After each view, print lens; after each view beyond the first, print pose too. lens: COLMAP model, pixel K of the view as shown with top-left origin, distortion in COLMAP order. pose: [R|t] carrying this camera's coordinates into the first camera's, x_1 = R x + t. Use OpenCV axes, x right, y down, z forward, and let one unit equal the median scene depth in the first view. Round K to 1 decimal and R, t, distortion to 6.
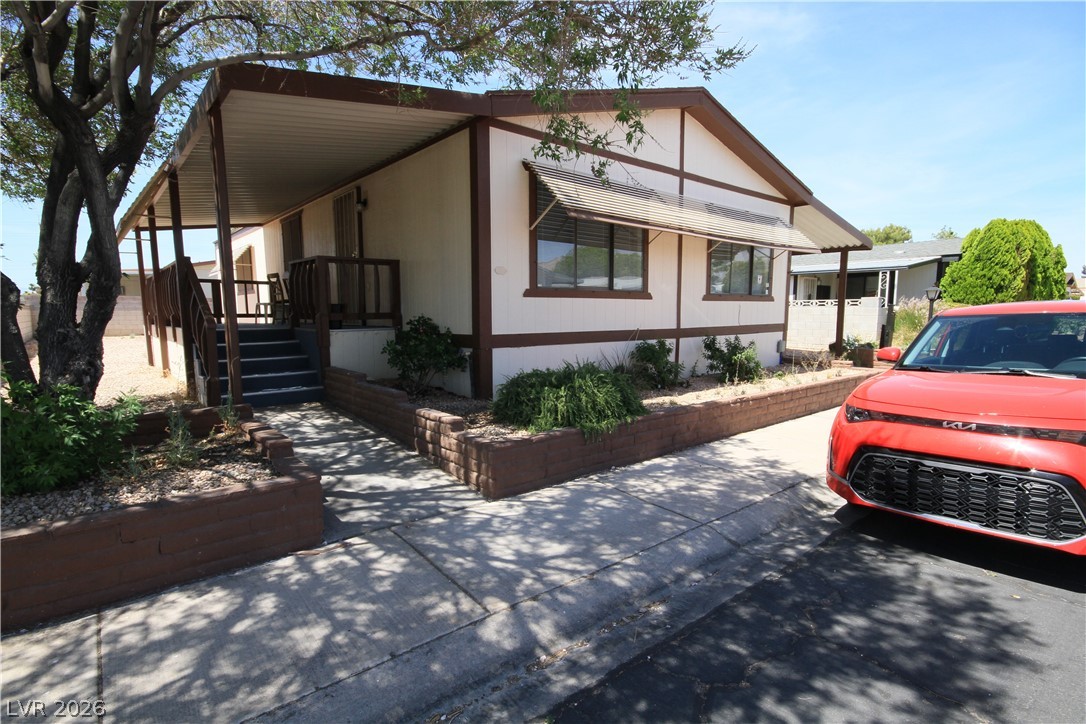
lens RADIAL K [[550.0, 0, 544.1], [0, 550.0, 366.4], [0, 0, 1]] dist [0.013862, 0.000081]
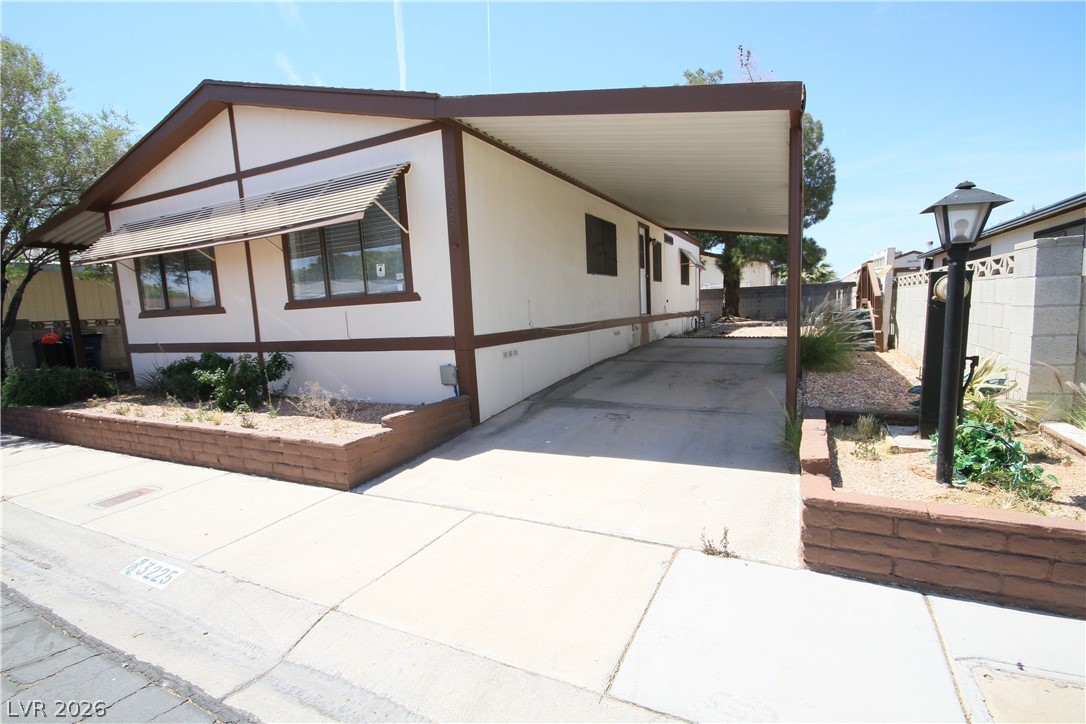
lens RADIAL K [[499.6, 0, 541.4], [0, 499.6, 372.6], [0, 0, 1]] dist [-0.002334, -0.000632]
pose [[0.380811, 0.098163, -0.919428, 1.234027], [-0.045730, 0.995131, 0.087305, -0.114335], [0.923521, 0.008799, 0.383446, 1.138288]]
